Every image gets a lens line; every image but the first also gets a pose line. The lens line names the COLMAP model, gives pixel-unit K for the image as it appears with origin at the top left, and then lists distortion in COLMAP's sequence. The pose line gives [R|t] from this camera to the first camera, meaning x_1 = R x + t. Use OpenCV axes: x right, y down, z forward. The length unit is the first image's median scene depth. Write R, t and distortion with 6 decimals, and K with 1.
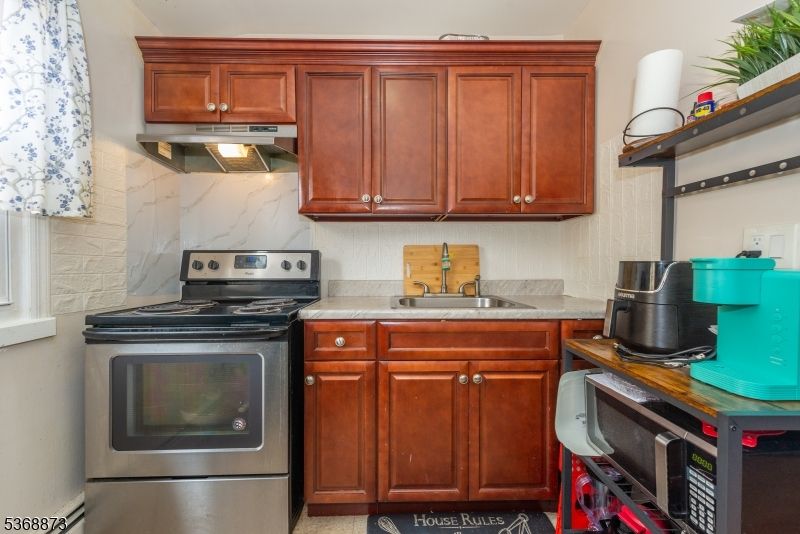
lens RADIAL K [[316.0, 0, 396.8], [0, 316.0, 269.4], [0, 0, 1]] dist [0.001802, -0.000085]
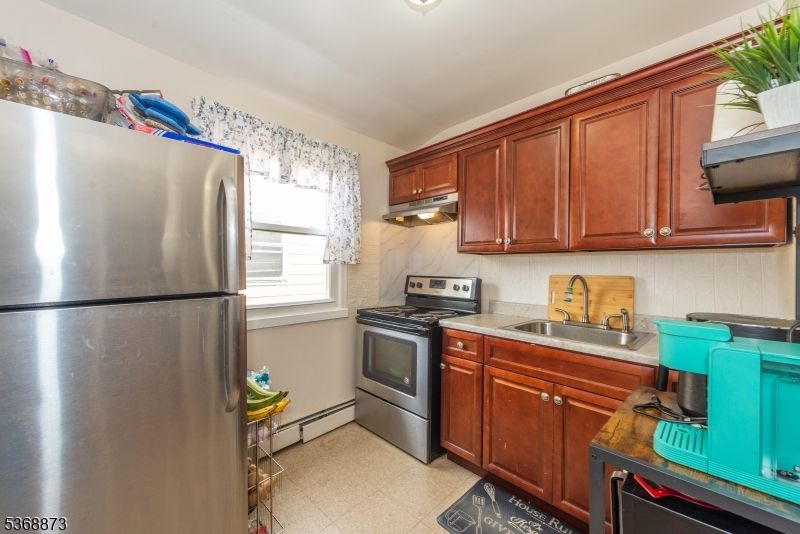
lens RADIAL K [[316.0, 0, 396.8], [0, 316.0, 269.4], [0, 0, 1]] dist [0.001802, -0.000085]
pose [[0.673422, 0.012965, -0.739144, 0.688246], [-0.026072, 0.999641, -0.006220, -0.105417], [0.738798, 0.023460, 0.673518, -0.215793]]
